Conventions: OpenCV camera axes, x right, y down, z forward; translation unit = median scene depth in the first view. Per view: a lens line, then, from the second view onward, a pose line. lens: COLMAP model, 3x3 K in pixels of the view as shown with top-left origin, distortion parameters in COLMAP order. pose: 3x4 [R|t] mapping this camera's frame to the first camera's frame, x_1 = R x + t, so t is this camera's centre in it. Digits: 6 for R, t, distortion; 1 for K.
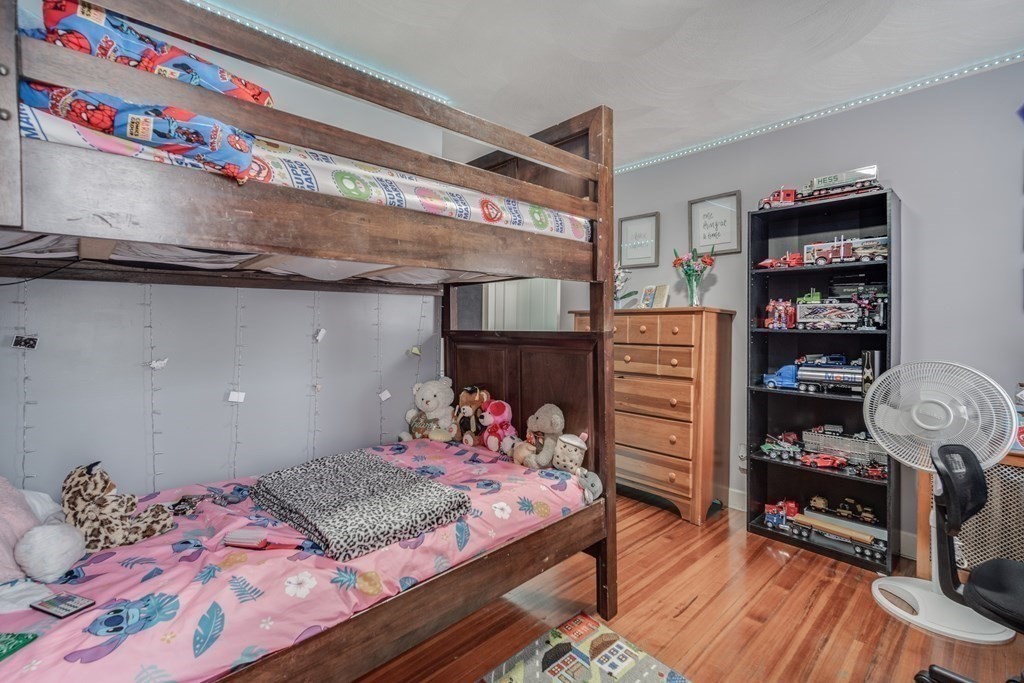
lens RADIAL K [[445.5, 0, 510.7], [0, 445.5, 324.0], [0, 0, 1]] dist [-0.001038, -0.000122]
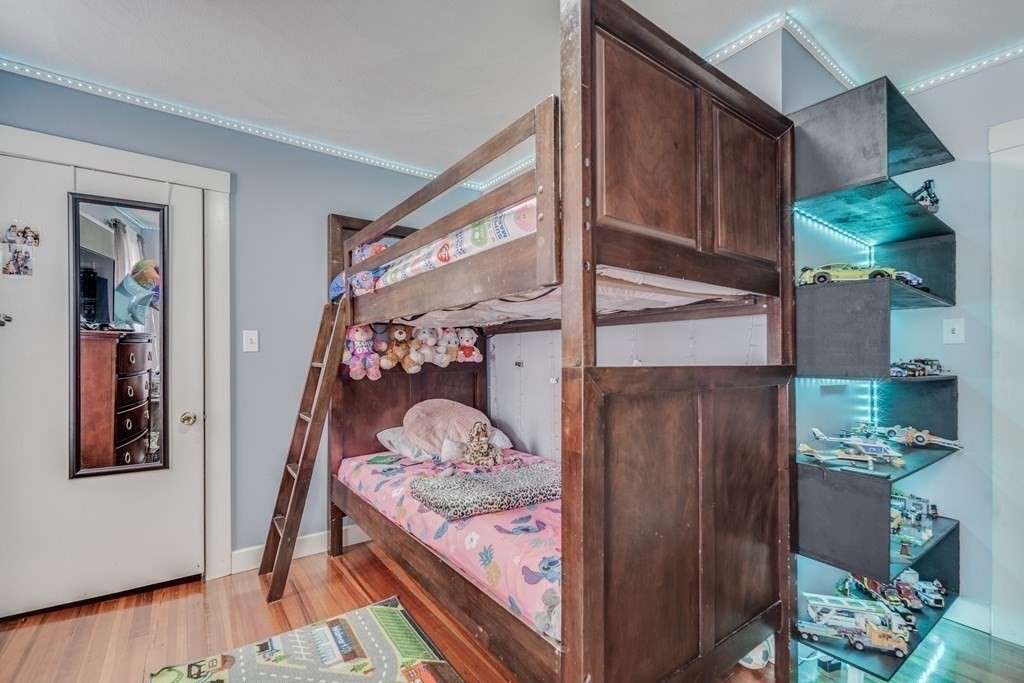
lens RADIAL K [[448.0, 0, 514.6], [0, 448.0, 359.6], [0, 0, 1]] dist [0.001055, -0.000822]
pose [[-0.113407, 0.008588, -0.993511, 0.934563], [-0.004016, 0.999951, 0.009102, 0.000719], [0.993540, 0.005023, -0.113367, 1.166638]]
